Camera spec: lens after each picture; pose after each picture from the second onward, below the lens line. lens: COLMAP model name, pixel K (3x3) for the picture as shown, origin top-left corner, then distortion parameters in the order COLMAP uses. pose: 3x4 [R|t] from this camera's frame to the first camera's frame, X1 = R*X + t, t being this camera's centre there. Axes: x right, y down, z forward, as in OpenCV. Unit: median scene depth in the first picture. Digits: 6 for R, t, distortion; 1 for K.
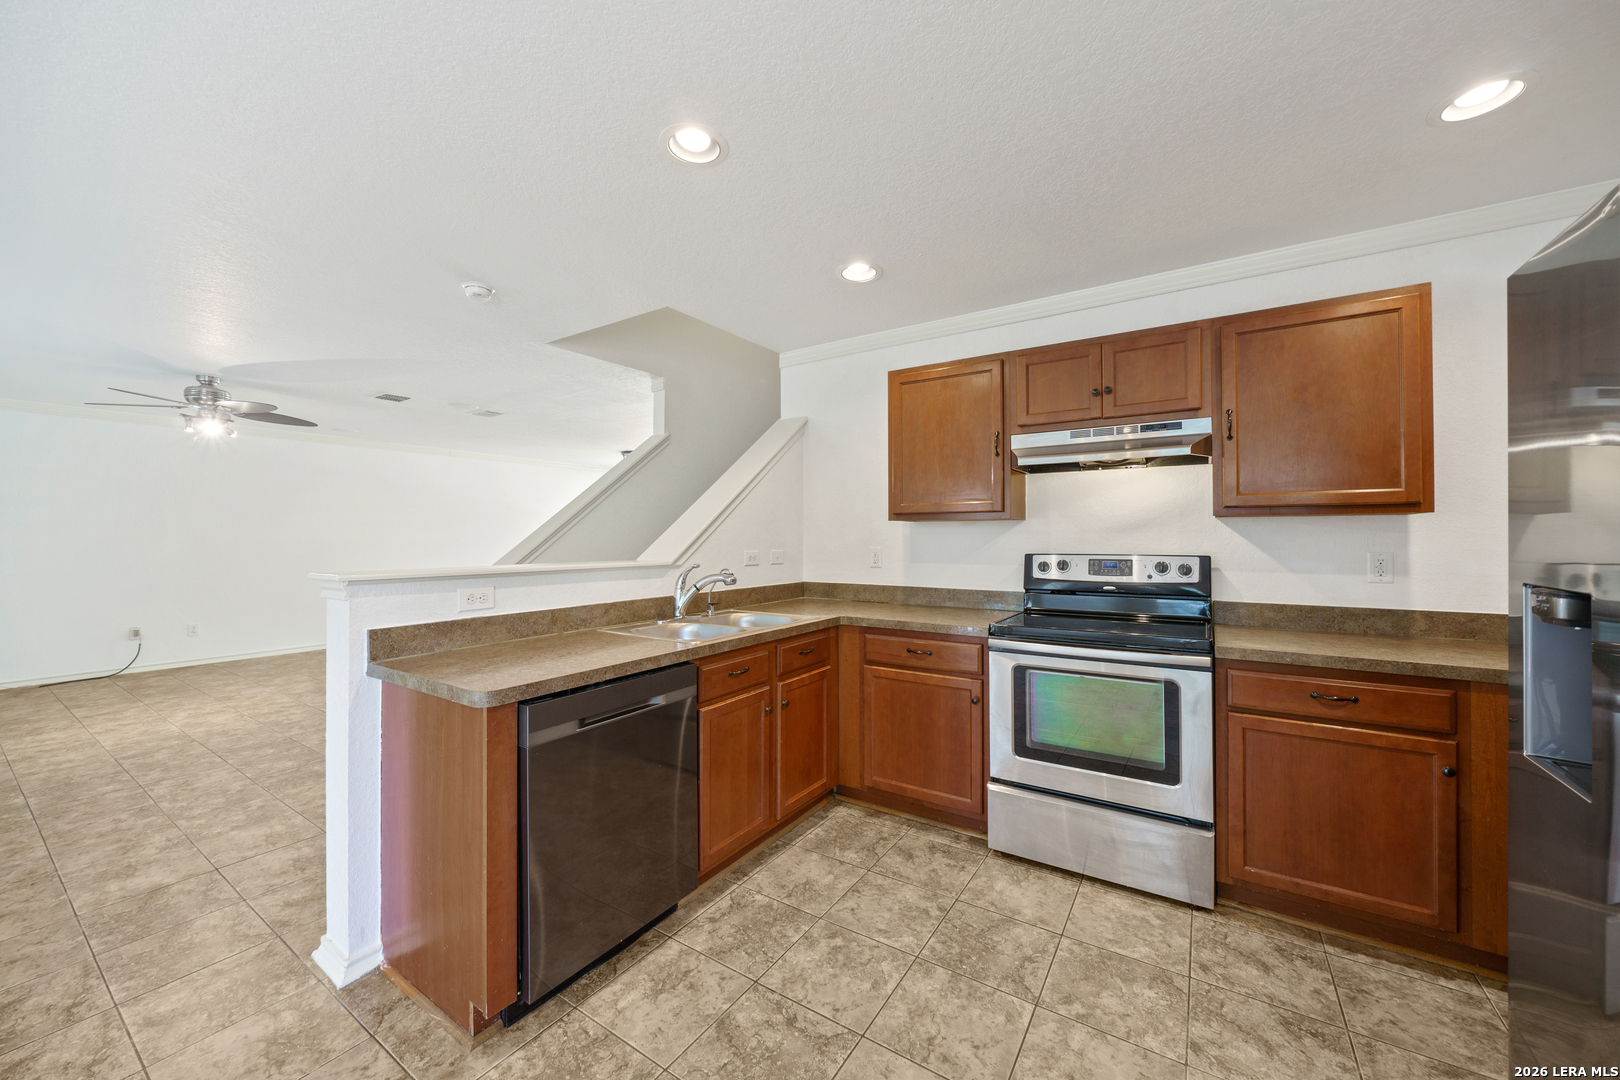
lens RADIAL K [[607.3, 0, 805.3], [0, 607.3, 530.0], [0, 0, 1]] dist [-0.005223, 0.000161]
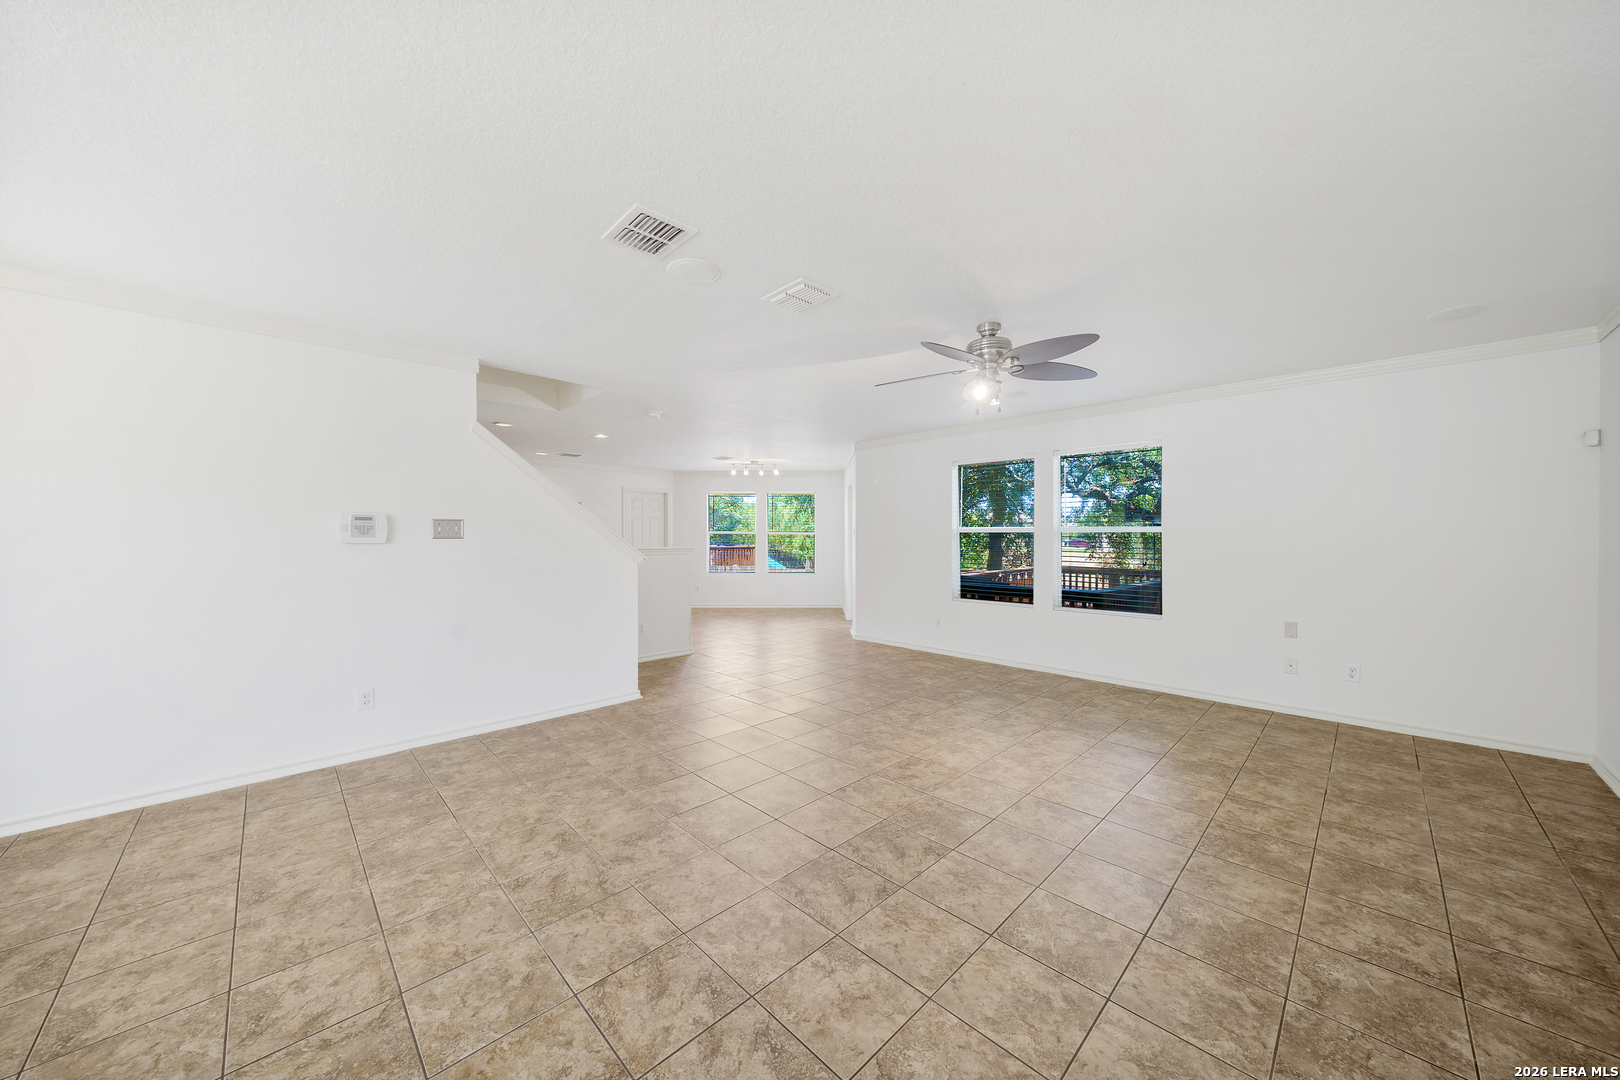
lens RADIAL K [[558.5, 0, 810.0], [0, 558.5, 540.0], [0, 0, 1]] dist [-0.007023, 0.000342]
pose [[-0.979243, -0.000930, 0.202688, -1.764451], [-0.001813, 0.999990, -0.004175, 0.035122], [-0.202682, -0.004456, -0.979234, 3.360551]]
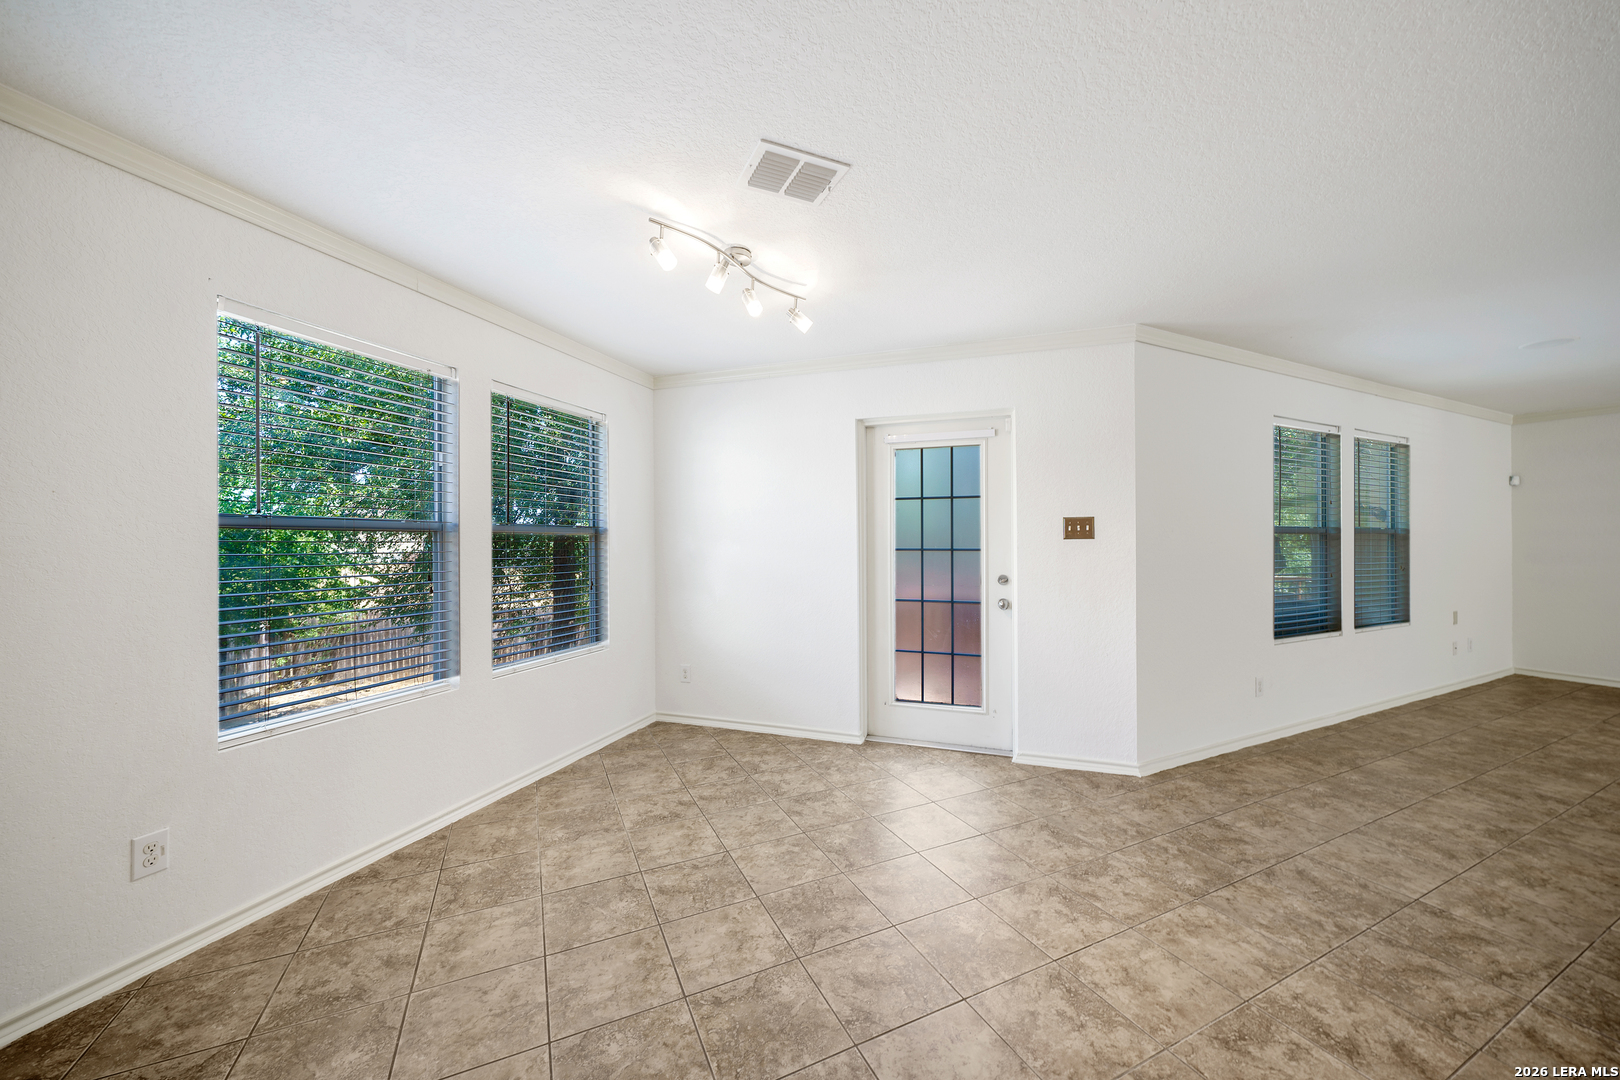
lens RADIAL K [[591.2, 0, 809.1], [0, 591.2, 539.8], [0, 0, 1]] dist [-0.005813, 0.000058]
pose [[-0.508668, 0.000994, -0.860962, 0.229926], [0.011892, 0.999912, -0.005872, 0.004362], [0.860881, -0.013226, -0.508635, 0.340158]]
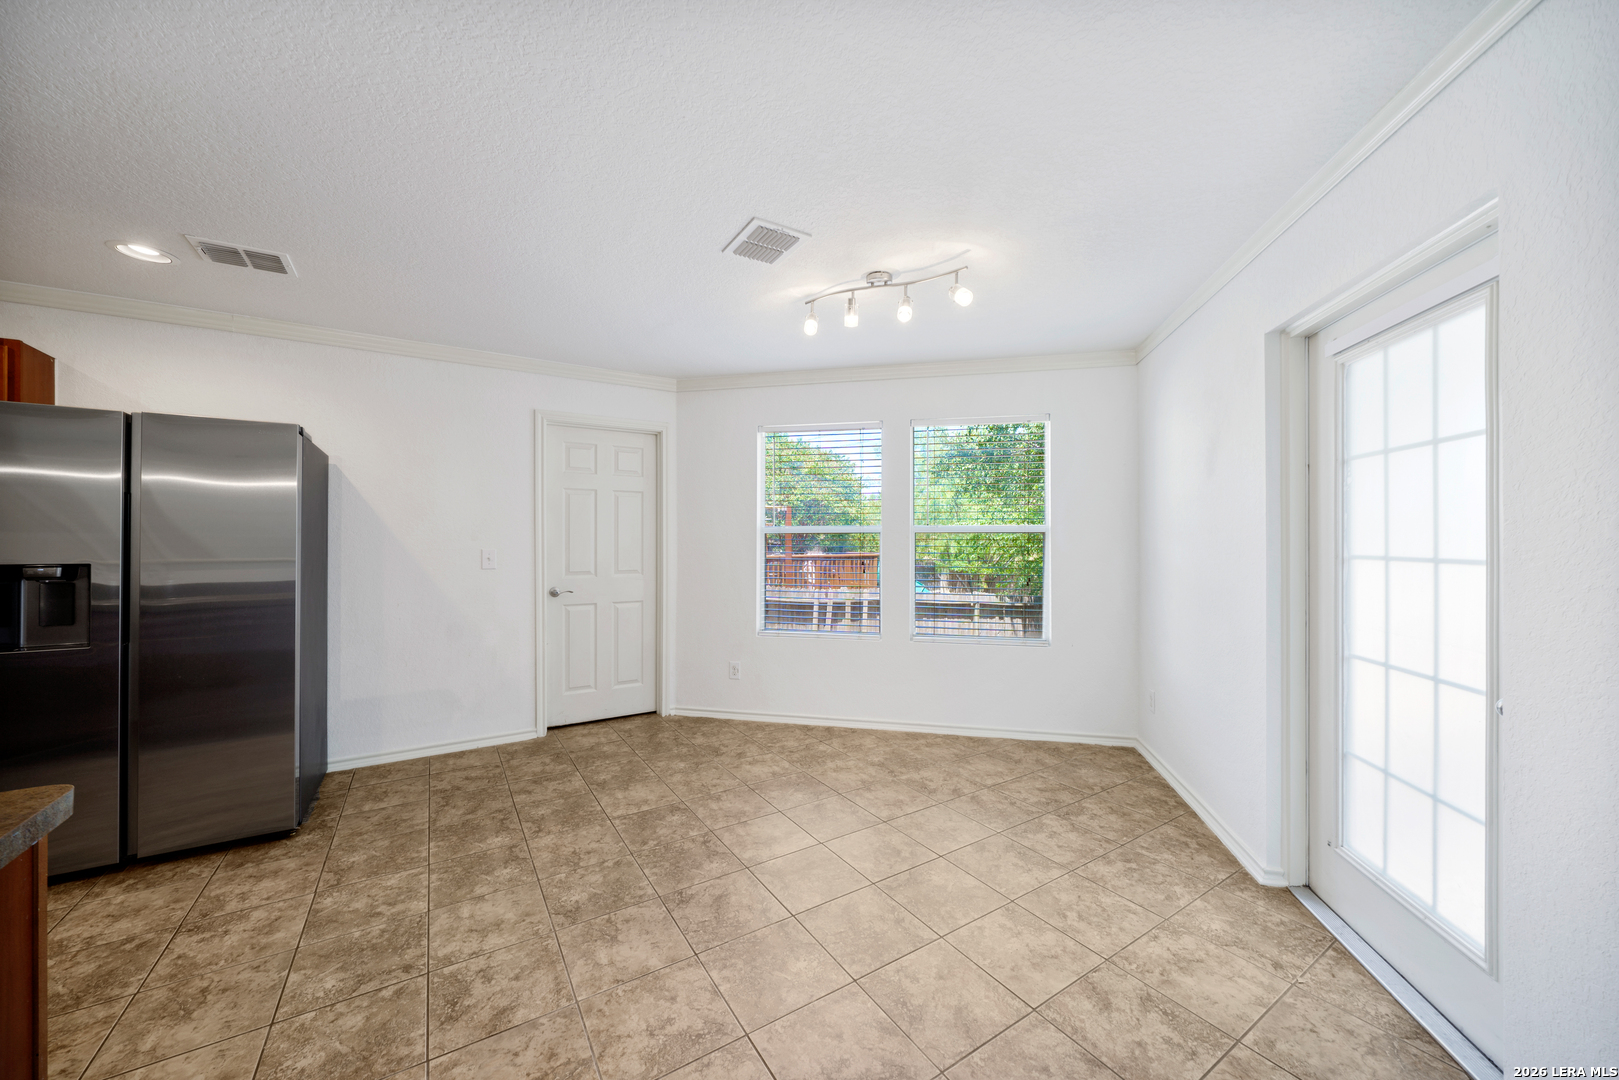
lens RADIAL K [[590.8, 0, 808.6], [0, 590.8, 539.8], [0, 0, 1]] dist [-0.005813, 0.000058]
pose [[-0.914578, 0.002081, 0.404404, -0.957640], [-0.002397, 0.999941, -0.010565, 0.010718], [-0.404403, -0.010632, -0.914519, 0.806840]]
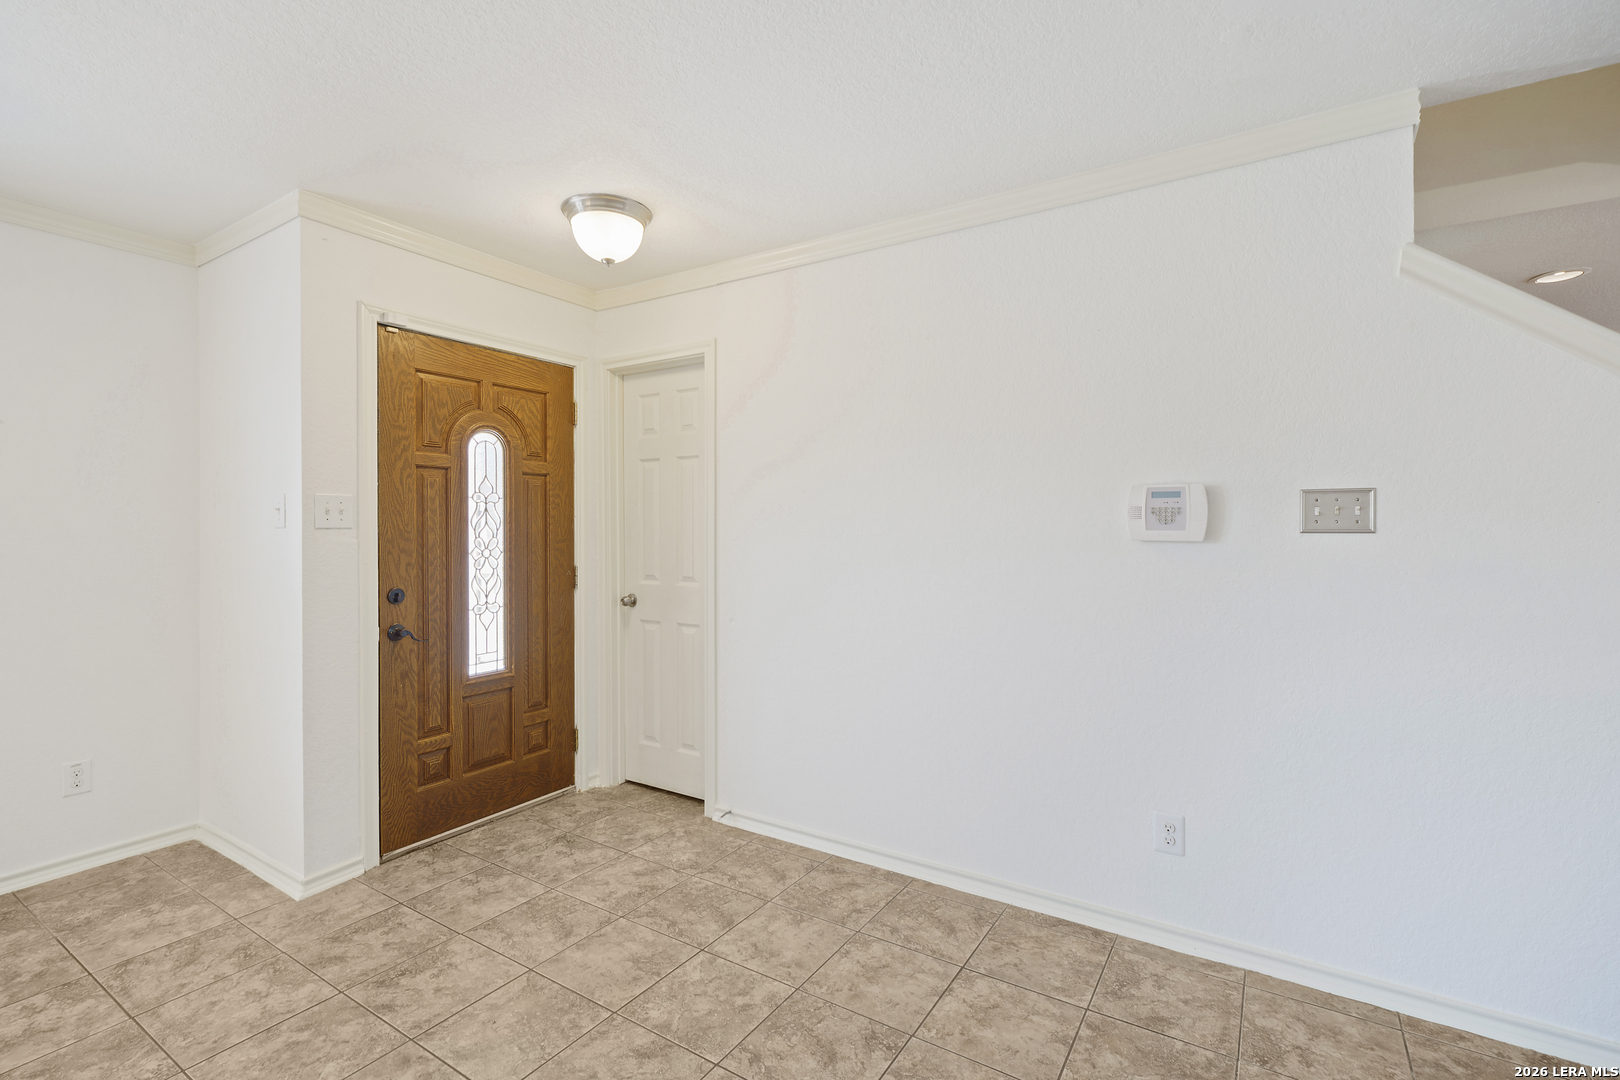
lens RADIAL K [[734.0, 0, 806.6], [0, 734.0, 533.8], [0, 0, 1]] dist [-0.000328, 0.000566]
pose [[-0.018406, -0.006417, 0.999810, -1.346108], [-0.009917, 0.999931, 0.006236, 0.028510], [-0.999781, -0.009800, -0.018468, 2.707169]]
